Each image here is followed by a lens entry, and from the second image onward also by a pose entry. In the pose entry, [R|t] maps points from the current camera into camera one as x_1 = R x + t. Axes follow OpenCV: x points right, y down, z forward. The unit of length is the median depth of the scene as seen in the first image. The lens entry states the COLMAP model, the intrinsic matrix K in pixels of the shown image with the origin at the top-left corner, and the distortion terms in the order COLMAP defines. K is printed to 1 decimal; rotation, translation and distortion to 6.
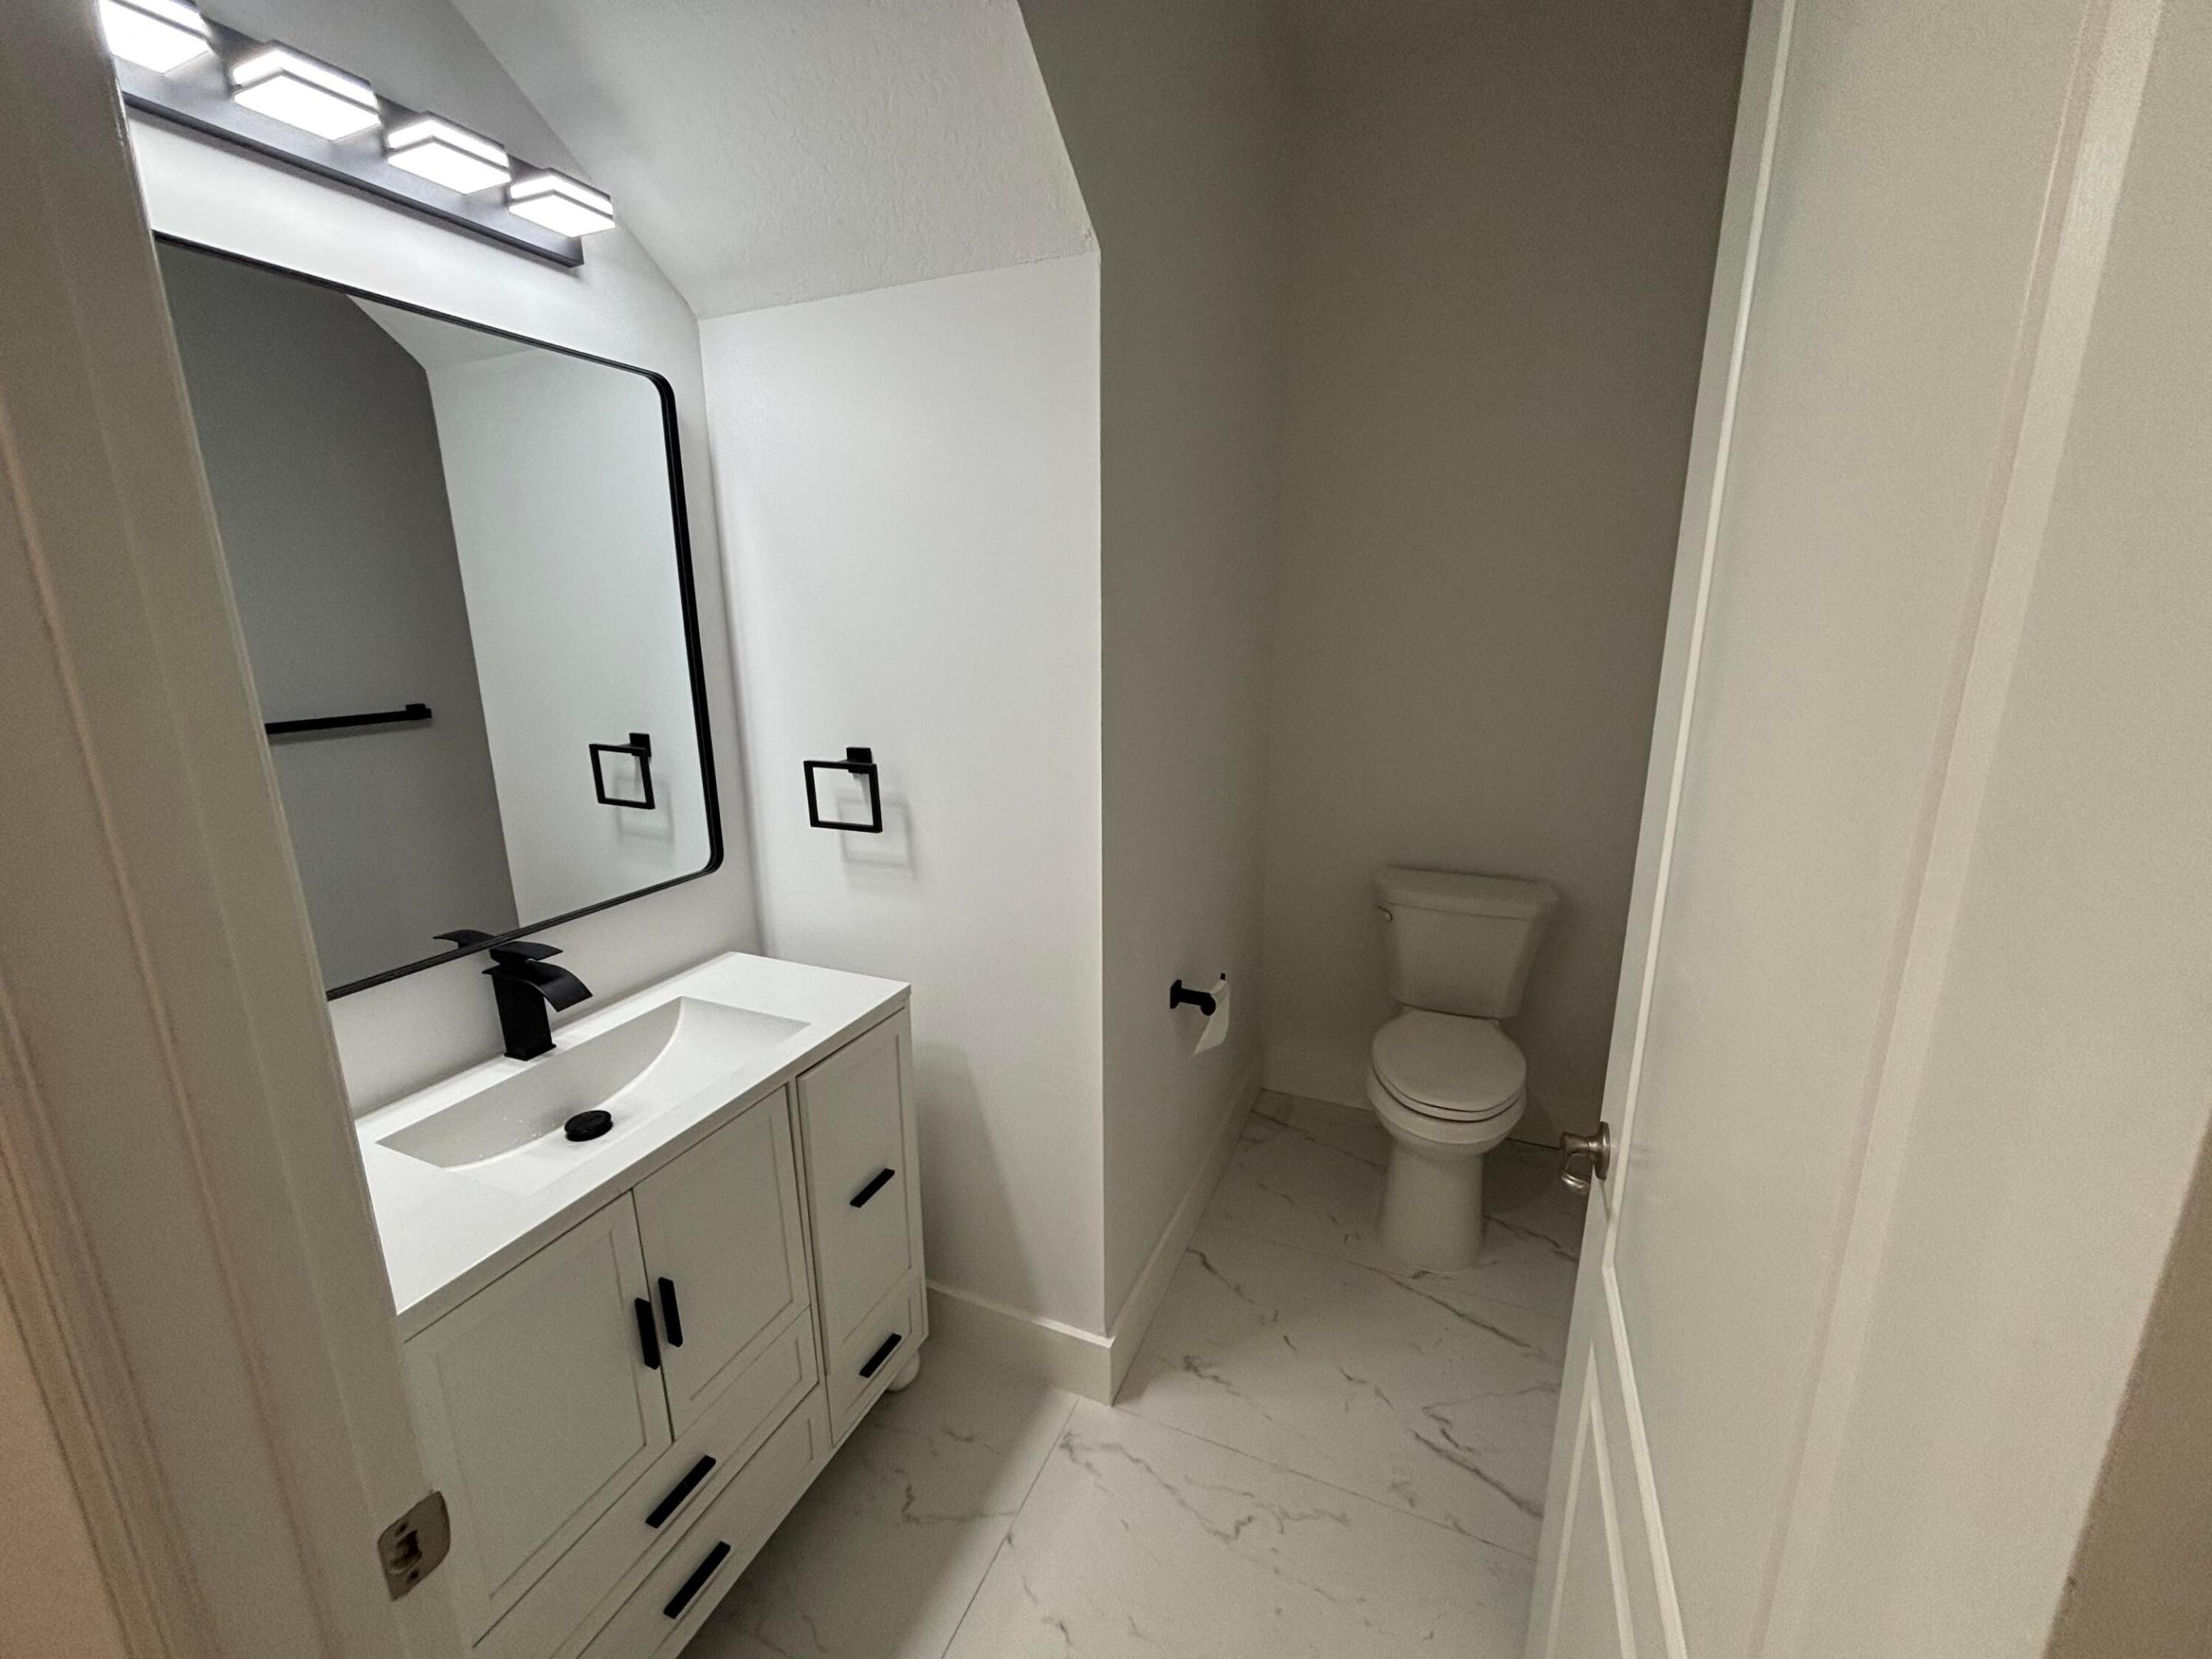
lens RADIAL K [[890.8, 0, 1104.7], [0, 890.8, 824.9], [0, 0, 1]] dist [-0.000935, 0.000589]
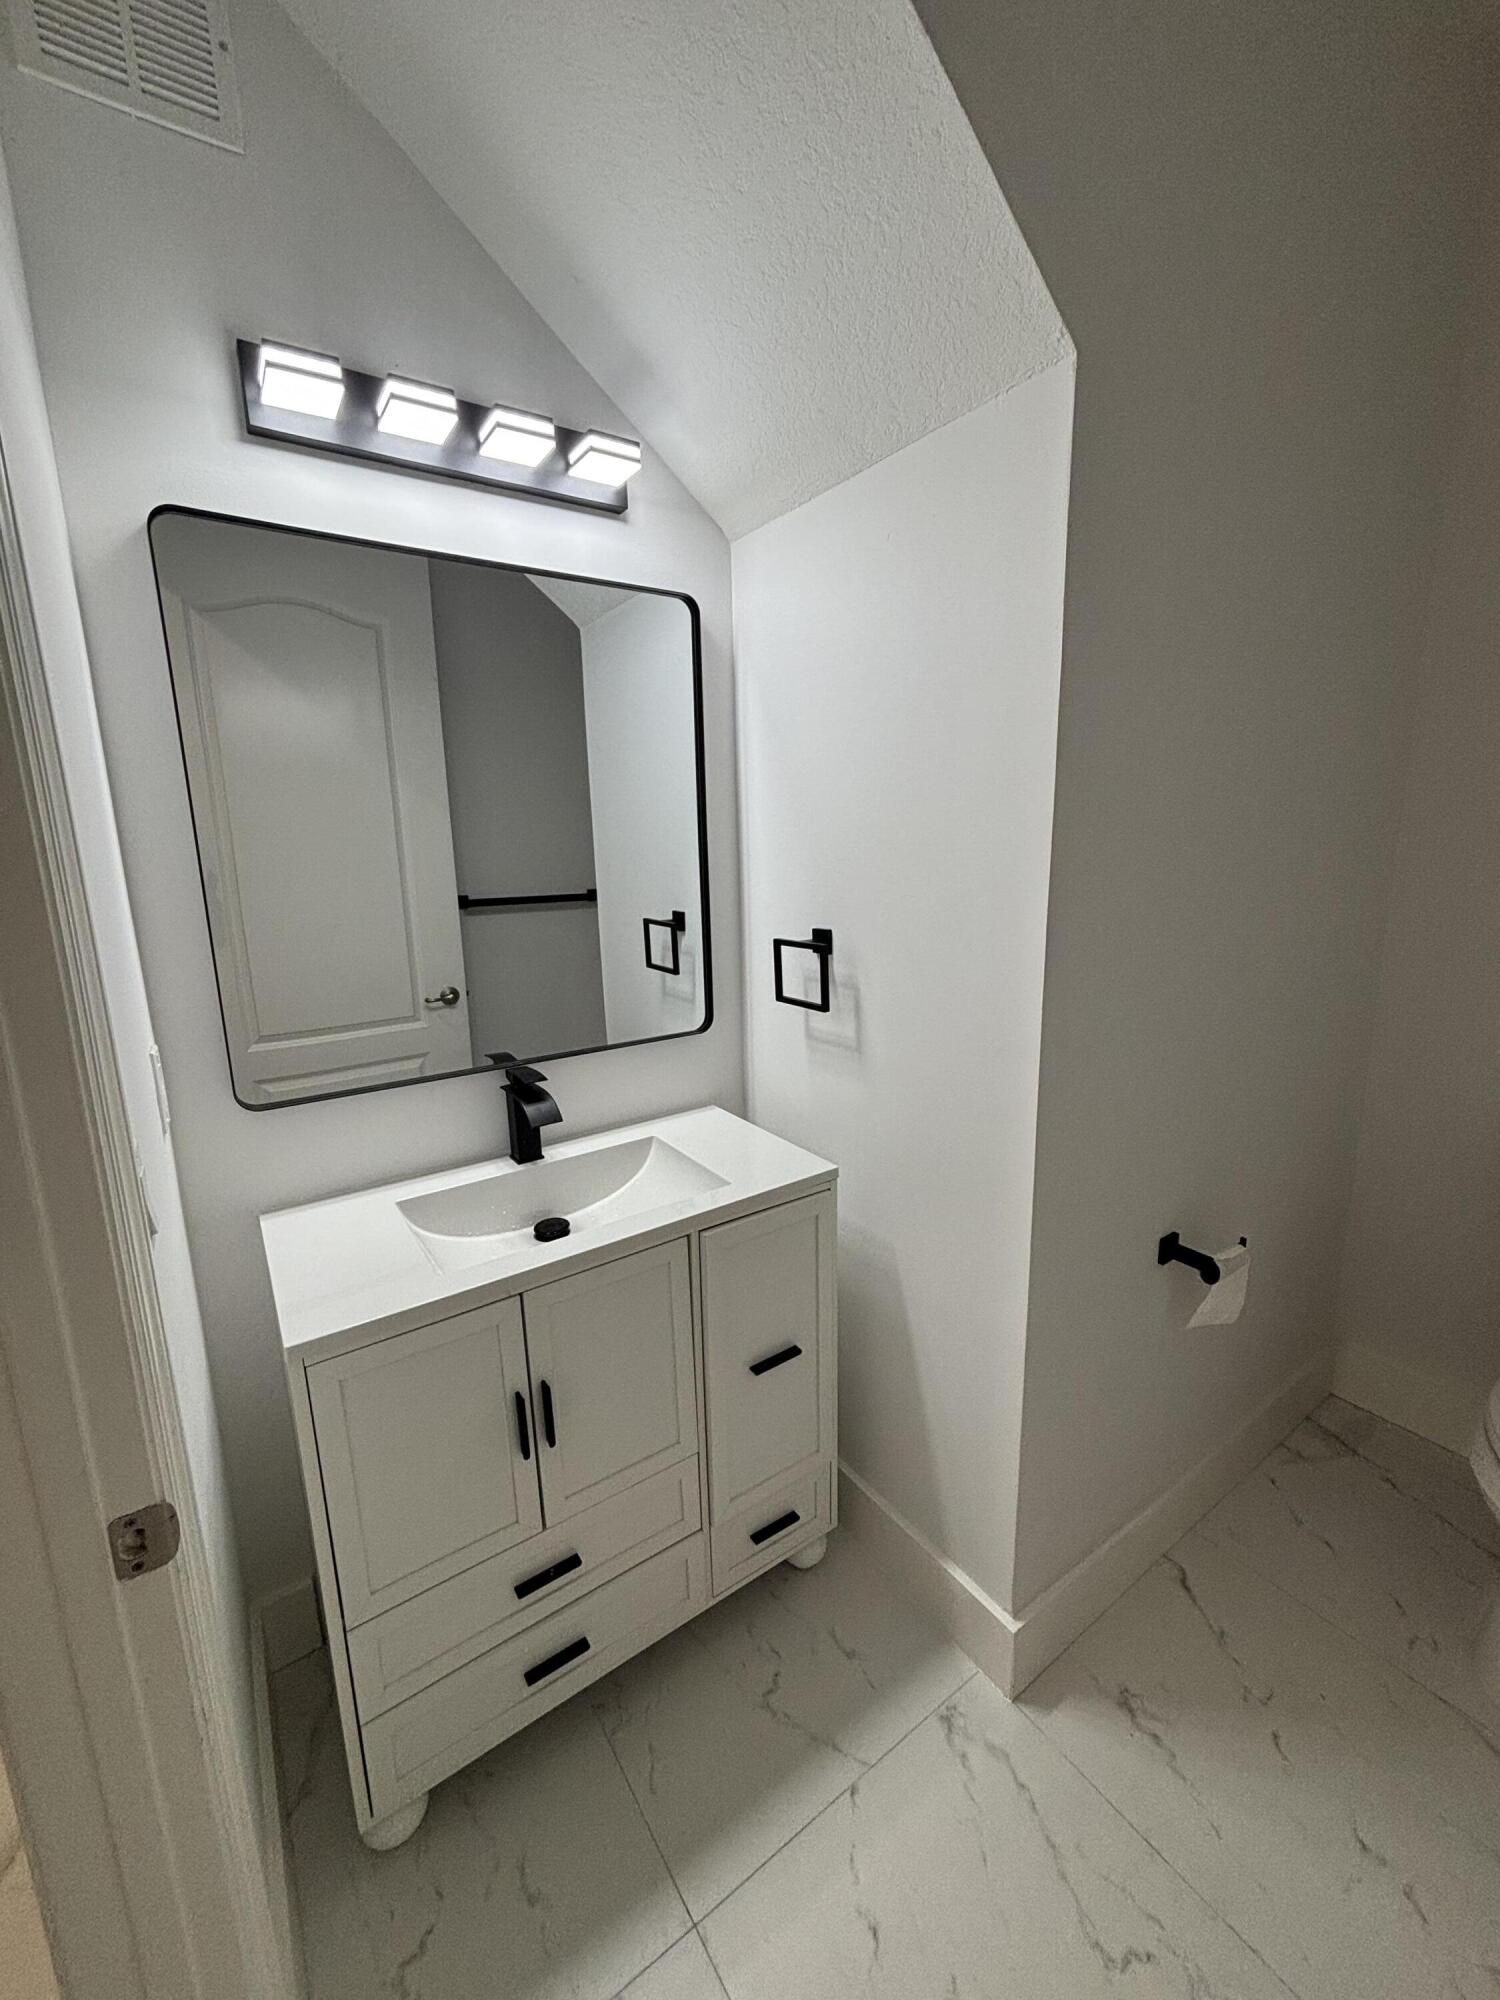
lens RADIAL K [[805.4, 0, 752.0], [0, 805.4, 995.3], [0, 0, 1]] dist [-0.000935, 0.000589]
pose [[0.846565, 0.092845, -0.524125, 0.155059], [-0.110013, 0.993929, -0.001625, 0.000026], [0.520792, 0.059037, 0.851640, 0.180009]]
